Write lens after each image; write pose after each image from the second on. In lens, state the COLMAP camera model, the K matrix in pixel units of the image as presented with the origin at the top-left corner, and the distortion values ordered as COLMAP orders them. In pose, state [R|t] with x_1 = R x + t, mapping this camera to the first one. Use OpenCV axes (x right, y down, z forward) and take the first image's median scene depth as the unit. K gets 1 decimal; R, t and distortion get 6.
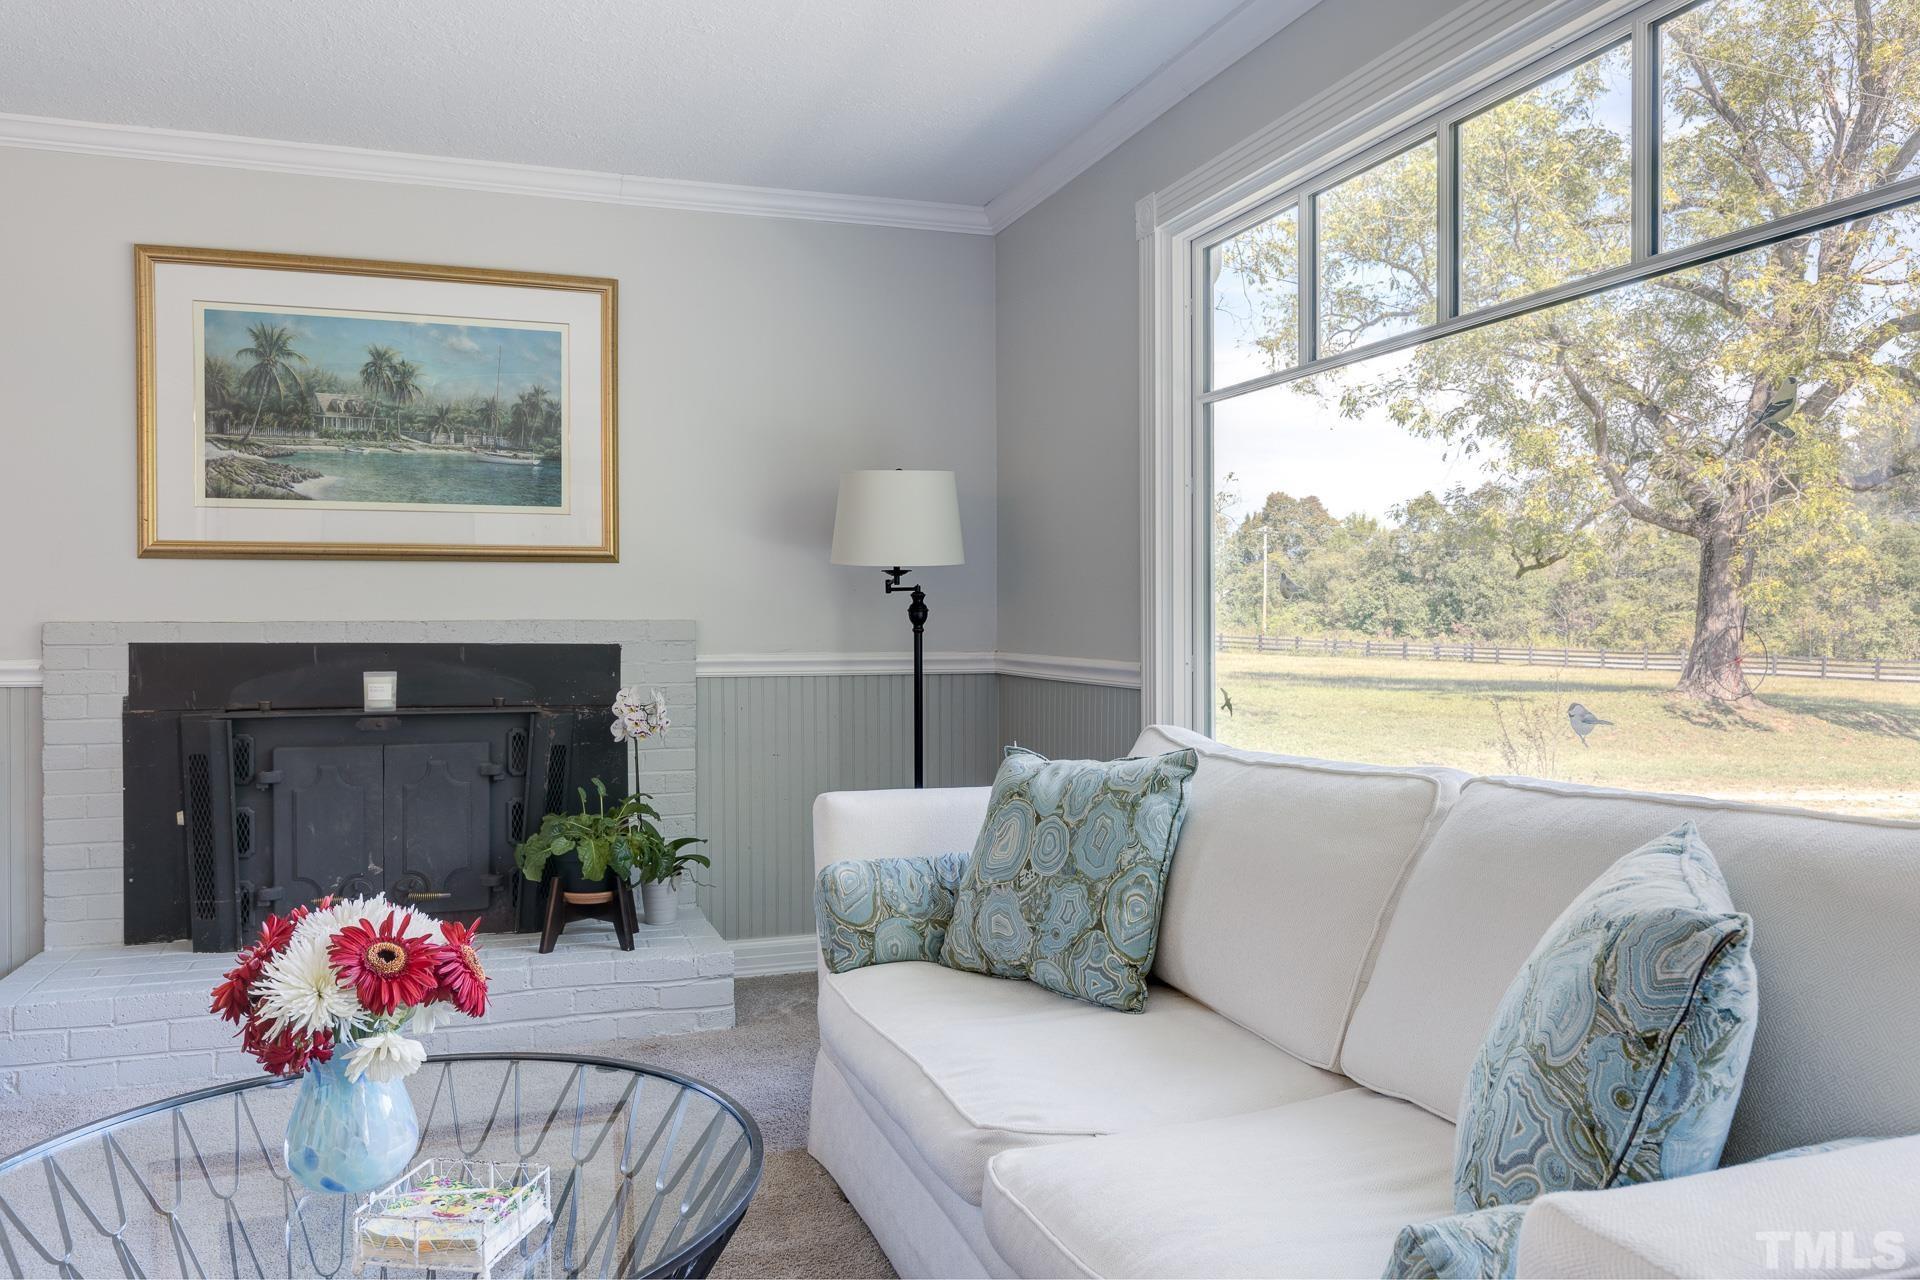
lens RADIAL K [[1483.0, 0, 963.0], [0, 1483.0, 637.3], [0, 0, 1]] dist [-0.006578, -0.002719]
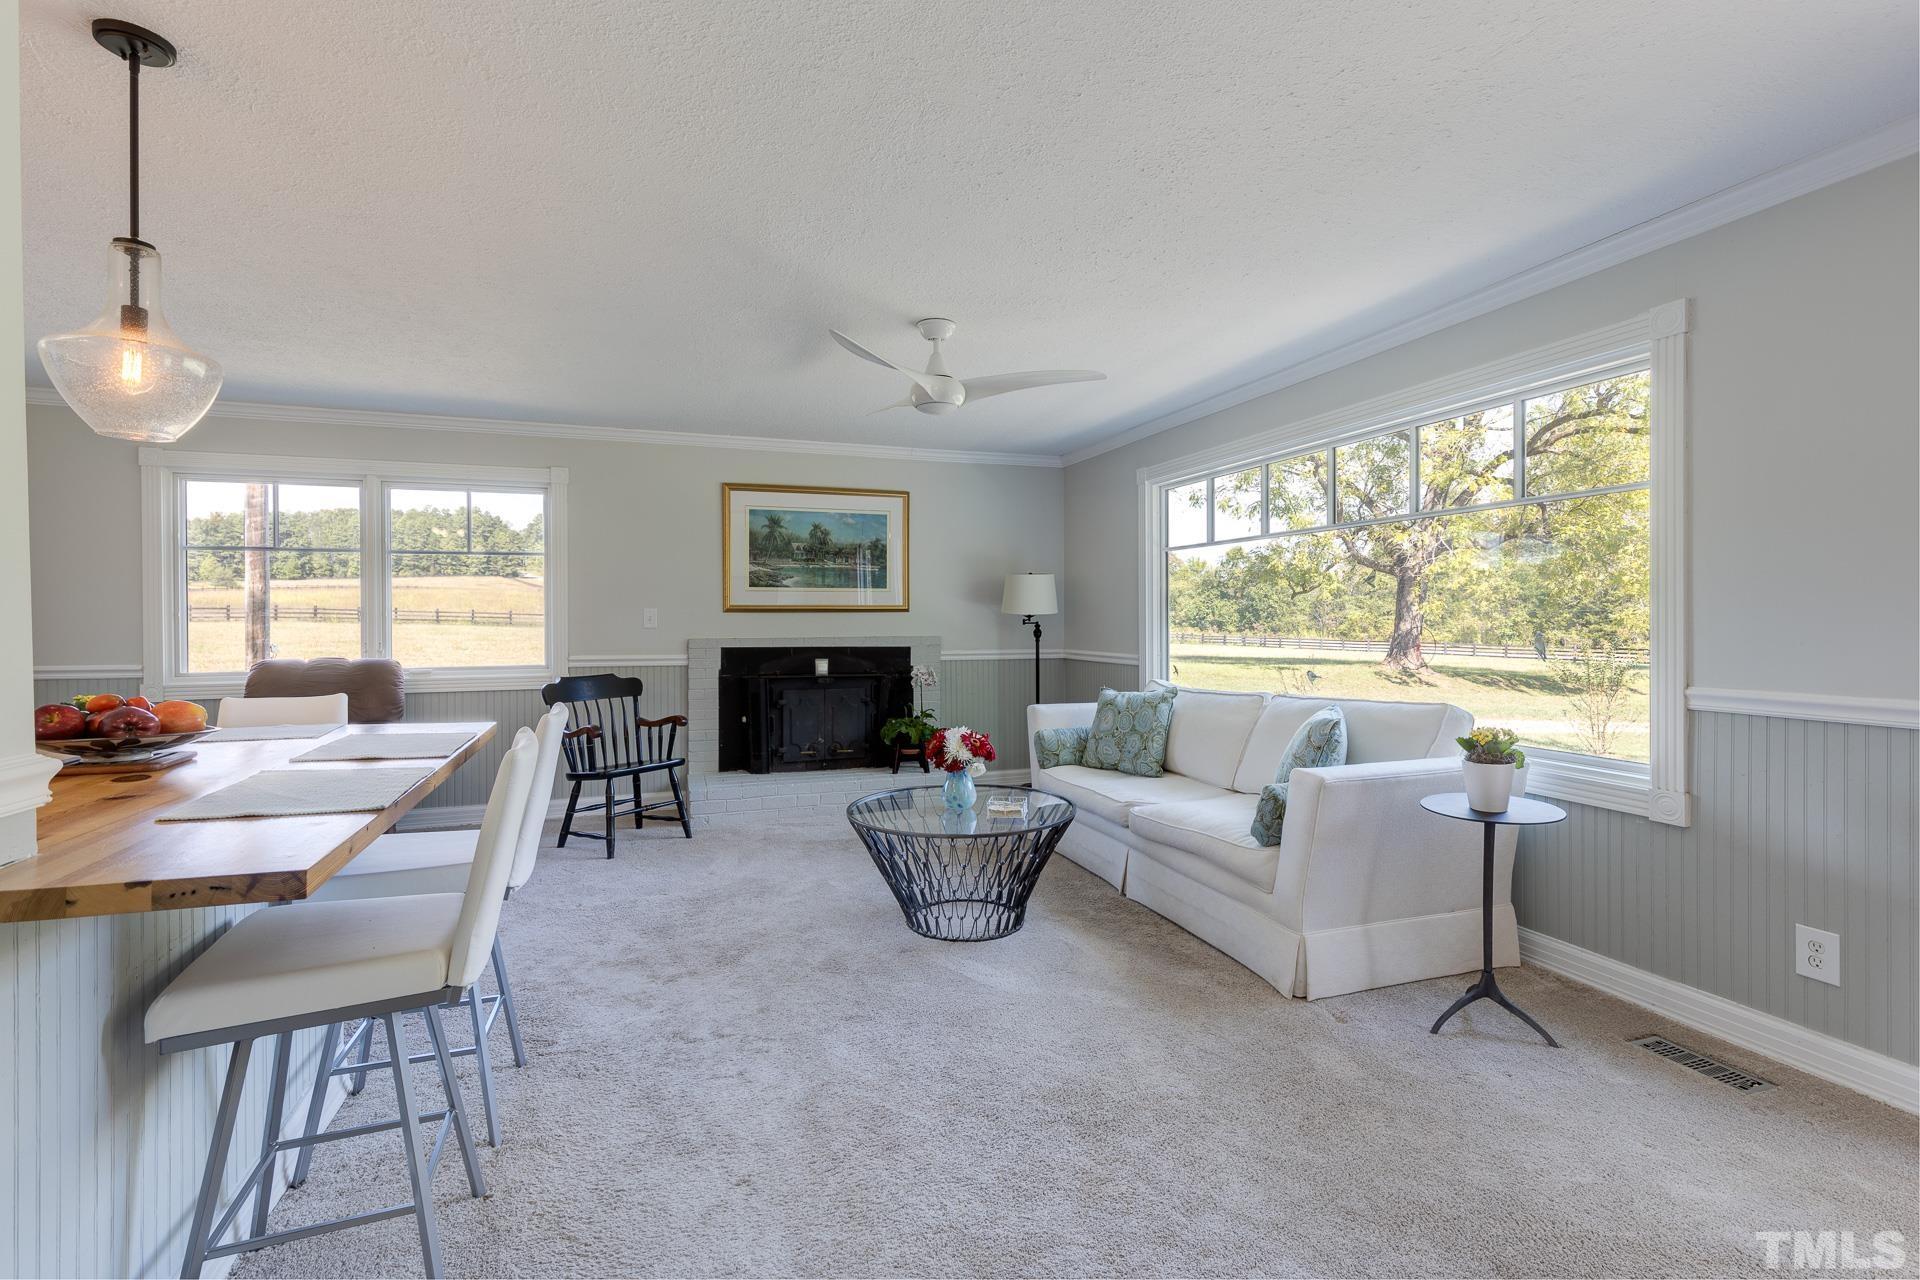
lens RADIAL K [[941.3, 0, 953.9], [0, 941.3, 630.8], [0, 0, 1]] dist [-0.000698, -0.000391]
pose [[0.999911, -0.002114, 0.013135, -0.185642], [0.002110, 0.999998, 0.000344, -0.021323], [-0.013136, -0.000316, 0.999914, -0.502203]]
